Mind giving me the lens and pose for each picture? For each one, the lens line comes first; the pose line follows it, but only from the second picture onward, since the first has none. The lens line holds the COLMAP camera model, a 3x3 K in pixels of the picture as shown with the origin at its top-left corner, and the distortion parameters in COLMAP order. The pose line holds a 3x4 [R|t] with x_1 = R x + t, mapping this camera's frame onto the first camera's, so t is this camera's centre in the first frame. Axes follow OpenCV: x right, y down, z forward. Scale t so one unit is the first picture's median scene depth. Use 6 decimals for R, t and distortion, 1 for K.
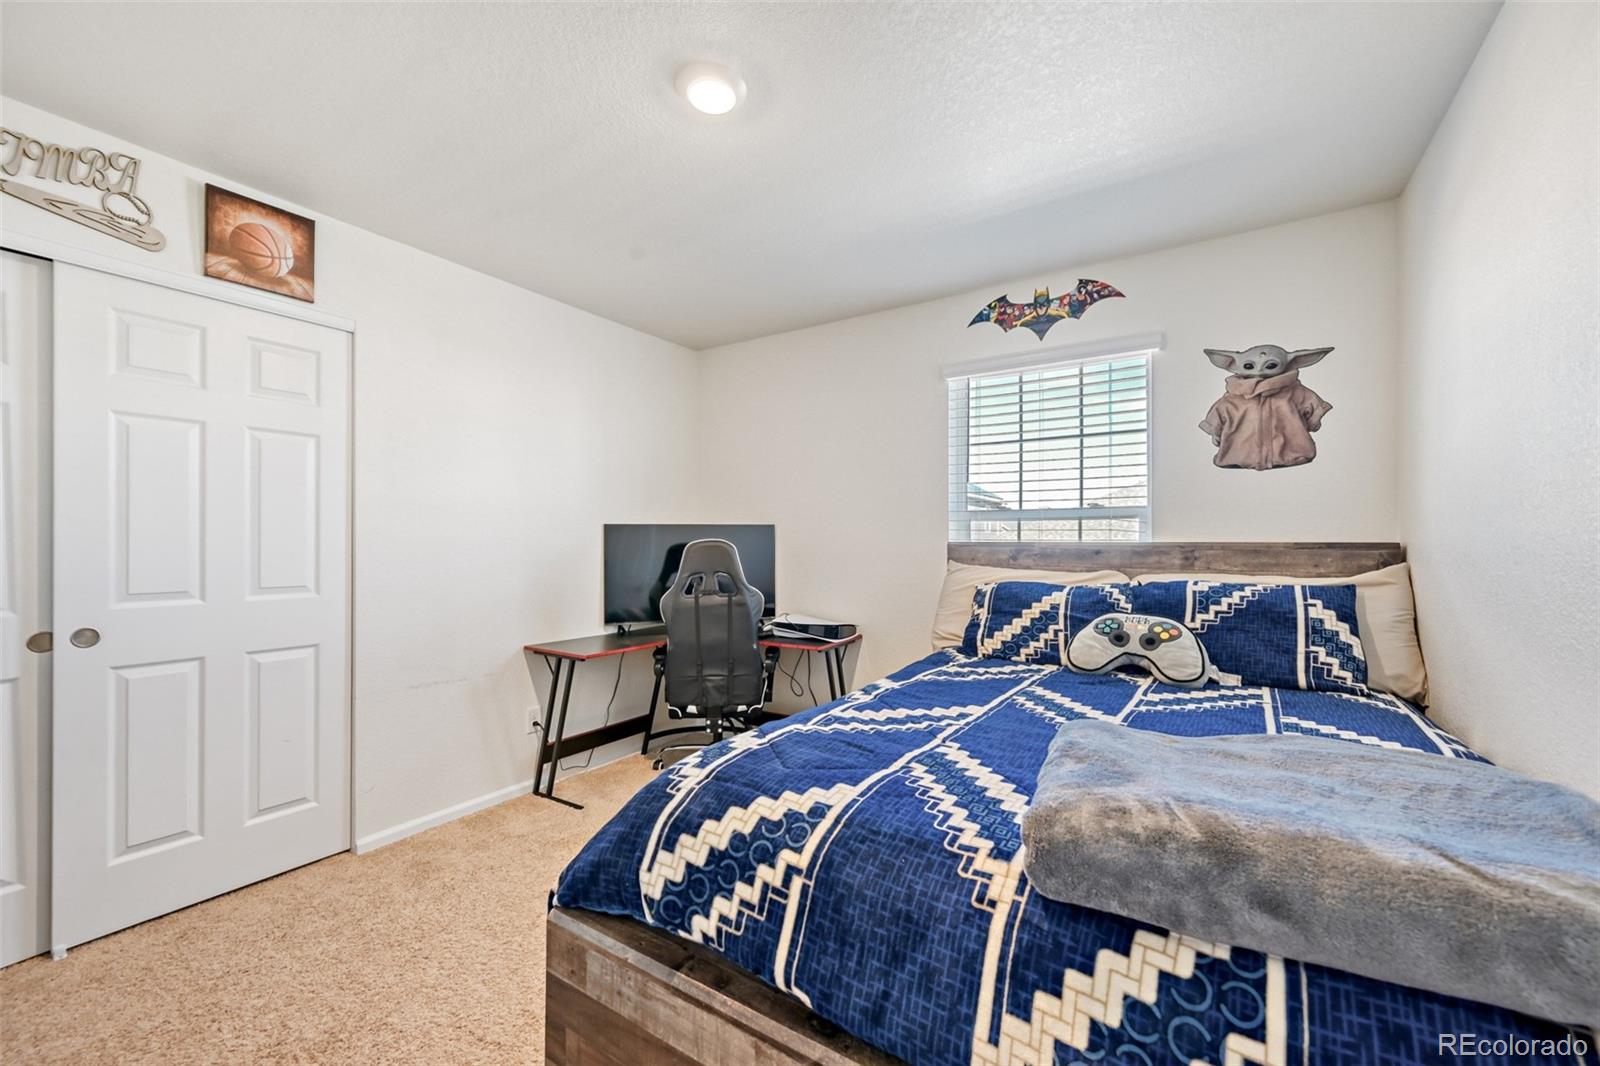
lens RADIAL K [[643.4, 0, 803.5], [0, 643.4, 540.3], [0, 0, 1]] dist [0.006038, 0.000810]
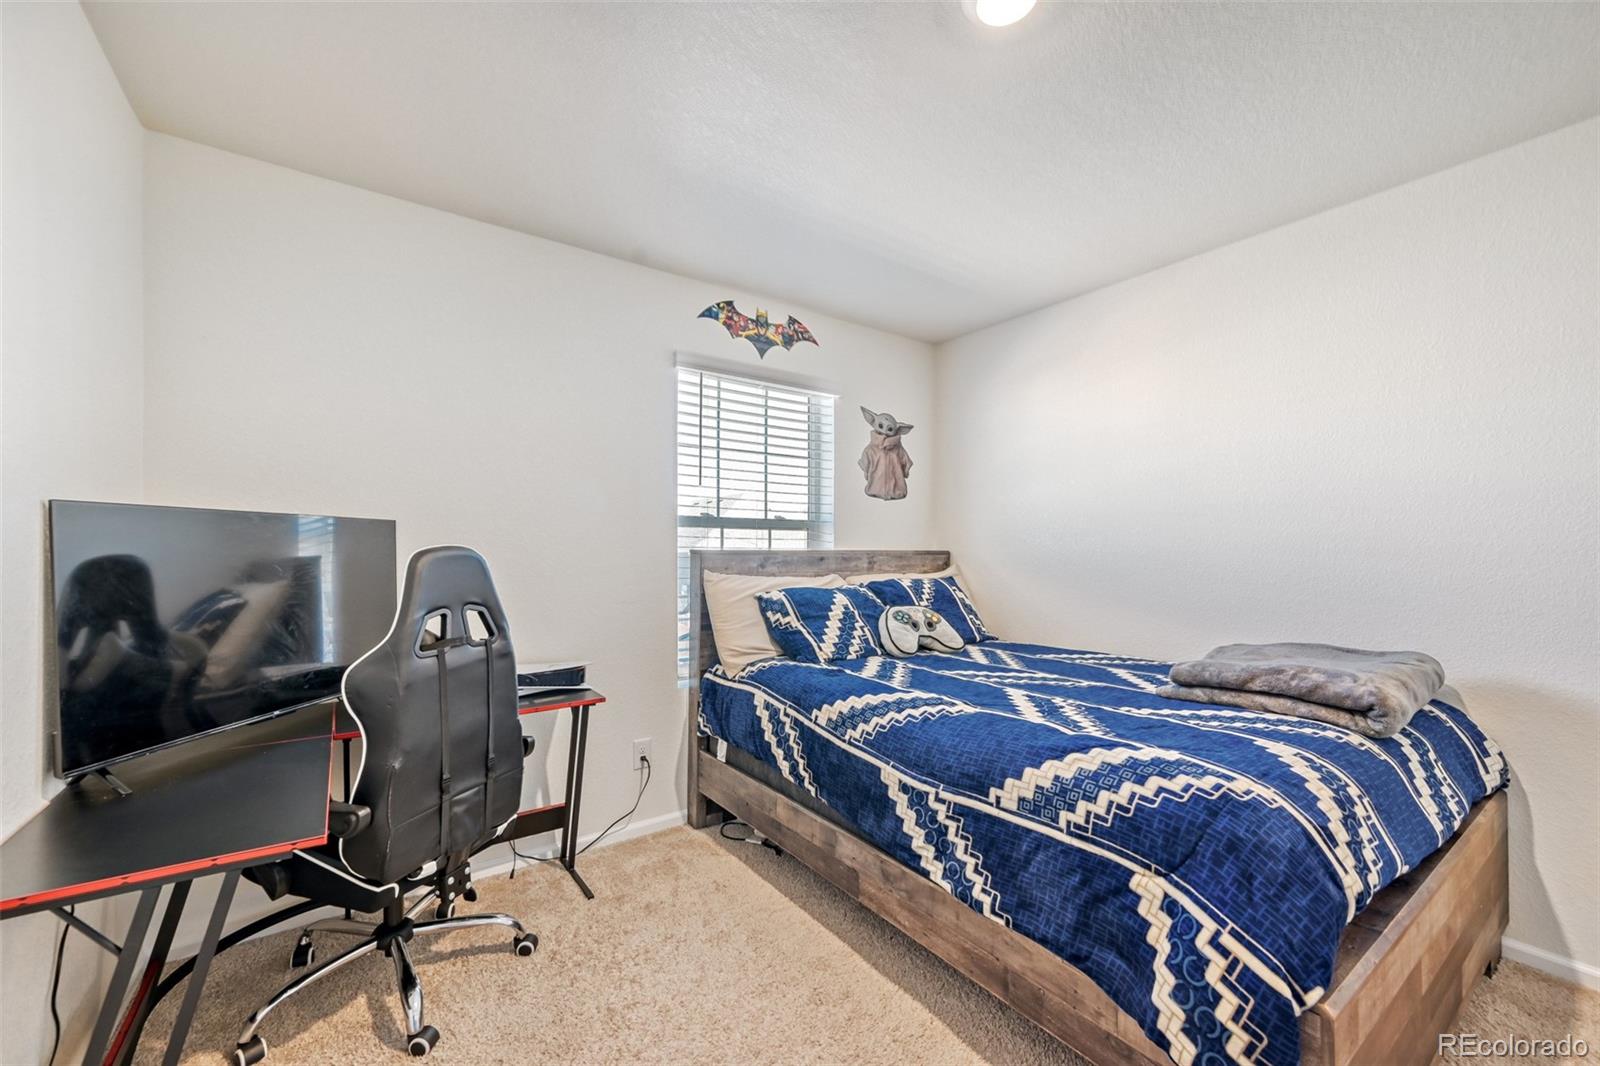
lens RADIAL K [[643.4, 0, 806.0], [0, 643.4, 543.9], [0, 0, 1]] dist [0.006038, 0.000810]
pose [[0.353184, 0.008328, 0.935517, -0.591641], [-0.006328, 0.999959, -0.006513, -0.000665], [-0.935532, -0.003620, 0.353222, 0.562123]]
